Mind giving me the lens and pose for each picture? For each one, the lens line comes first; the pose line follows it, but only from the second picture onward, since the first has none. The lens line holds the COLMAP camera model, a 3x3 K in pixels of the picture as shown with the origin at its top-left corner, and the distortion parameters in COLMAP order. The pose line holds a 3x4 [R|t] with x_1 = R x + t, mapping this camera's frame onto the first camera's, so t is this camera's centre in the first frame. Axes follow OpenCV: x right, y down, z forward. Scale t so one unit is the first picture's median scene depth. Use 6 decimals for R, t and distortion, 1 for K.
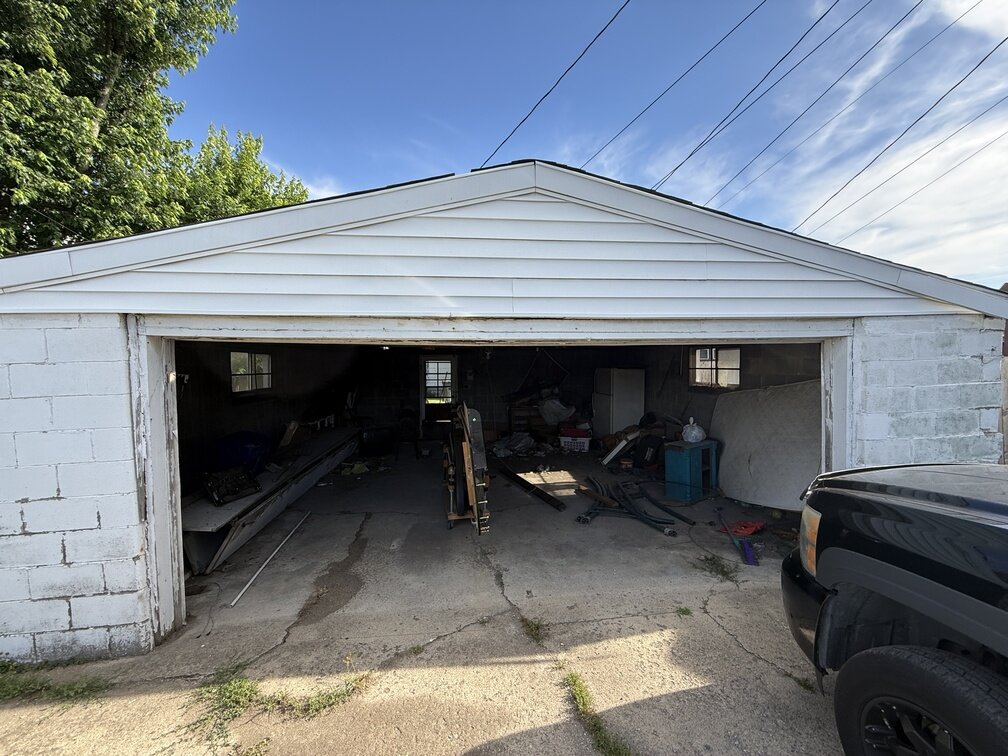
lens RADIAL K [[402.6, 0, 501.7], [0, 402.6, 376.7], [0, 0, 1]] dist [-0.001033, 0.000307]
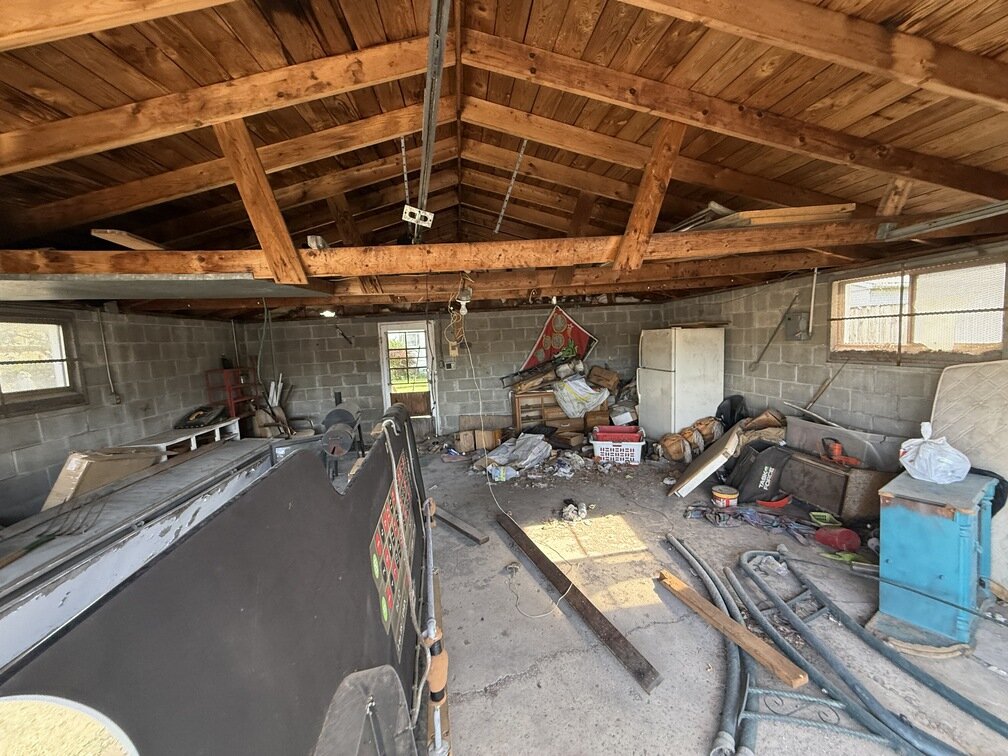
lens RADIAL K [[402.6, 0, 501.7], [0, 402.6, 373.7], [0, 0, 1]] dist [-0.001033, 0.000307]
pose [[0.999098, -0.039467, -0.015661, 0.015746], [0.040272, 0.997676, 0.054953, 0.004326], [0.013456, -0.055534, 0.998366, 0.377636]]
